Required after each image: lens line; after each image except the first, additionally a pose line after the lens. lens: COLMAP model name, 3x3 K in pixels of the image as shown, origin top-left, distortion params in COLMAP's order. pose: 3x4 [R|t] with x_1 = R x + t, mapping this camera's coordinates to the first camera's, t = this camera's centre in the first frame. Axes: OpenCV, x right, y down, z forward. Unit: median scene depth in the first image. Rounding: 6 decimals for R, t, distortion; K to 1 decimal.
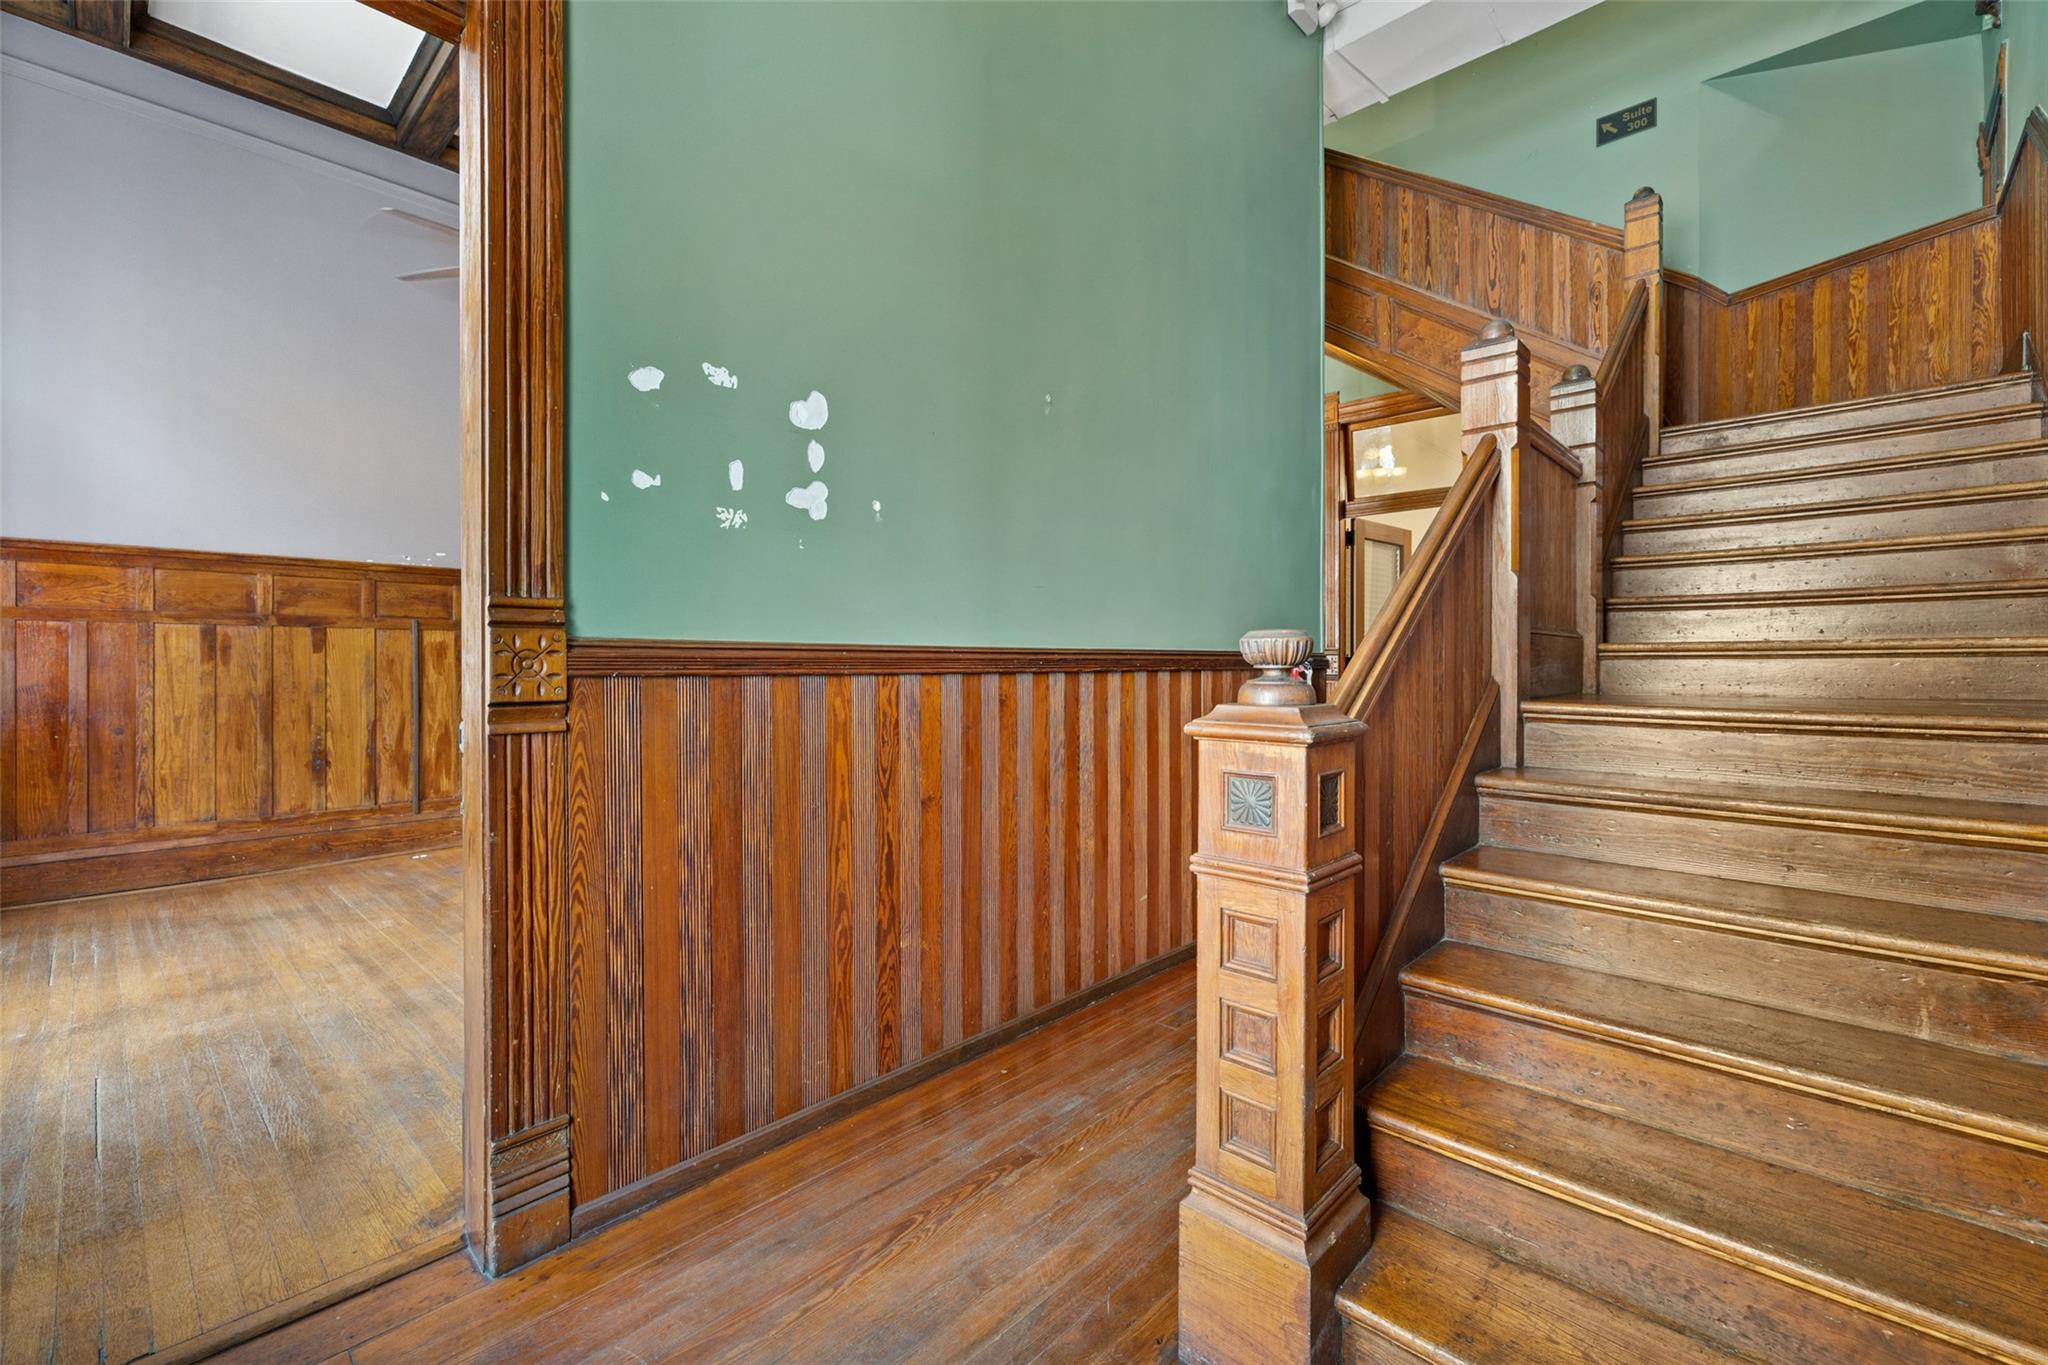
lens RADIAL K [[863.6, 0, 1037.1], [0, 863.6, 673.6], [0, 0, 1]] dist [0.002501, -0.000648]
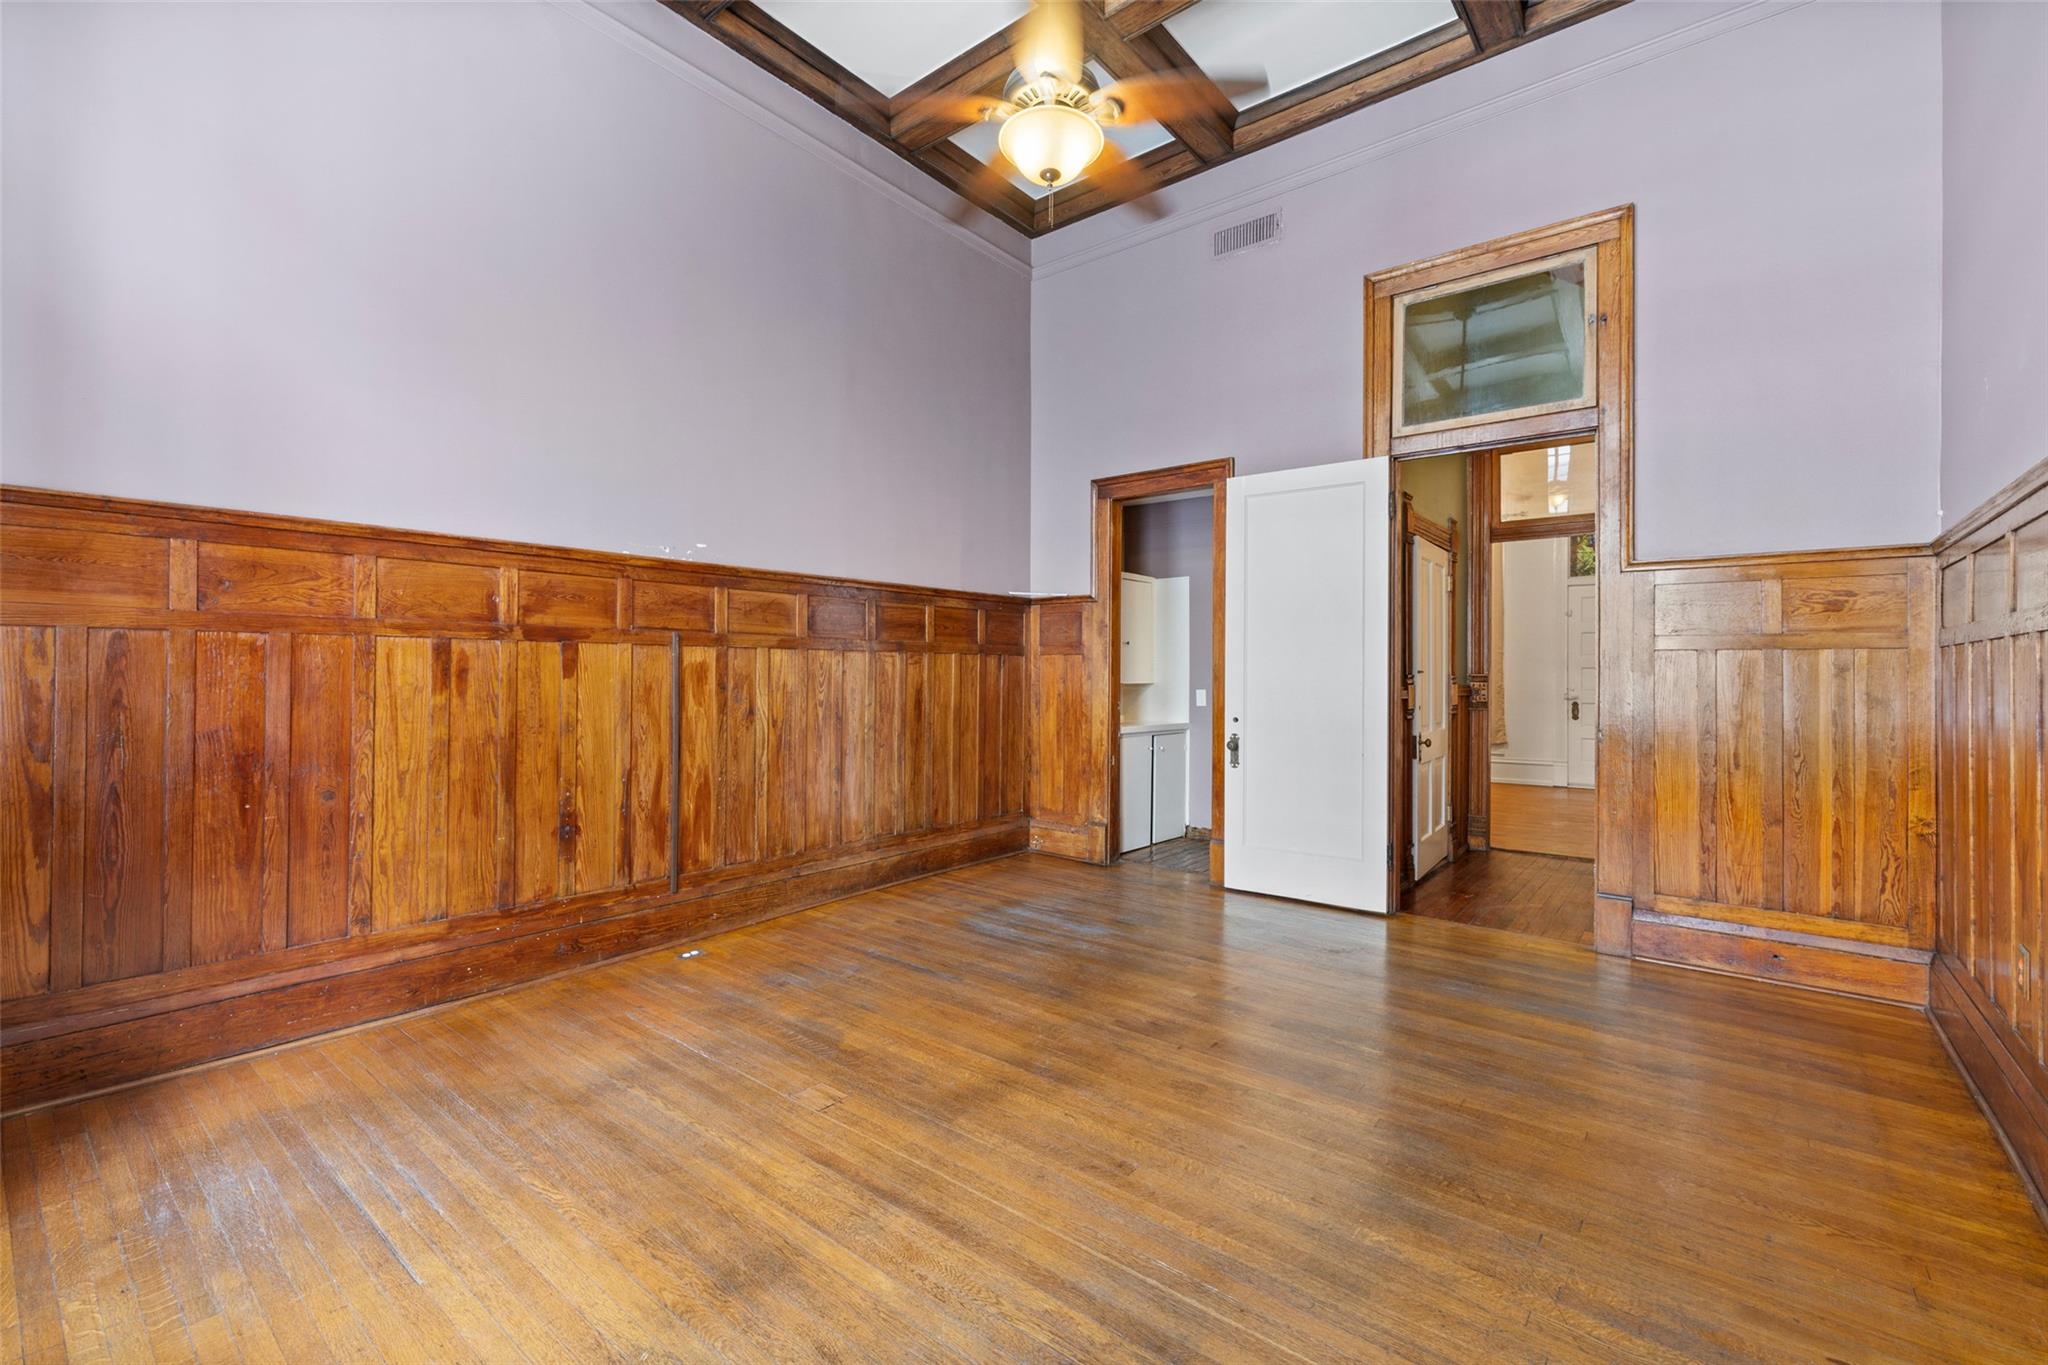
lens RADIAL K [[863.6, 0, 1030.8], [0, 863.6, 672.9], [0, 0, 1]] dist [0.002501, -0.000648]
pose [[0.997783, 0.011237, 0.065597, -0.522891], [-0.010739, 0.999911, -0.007946, -0.027918], [-0.065680, 0.007224, 0.997815, 0.267994]]
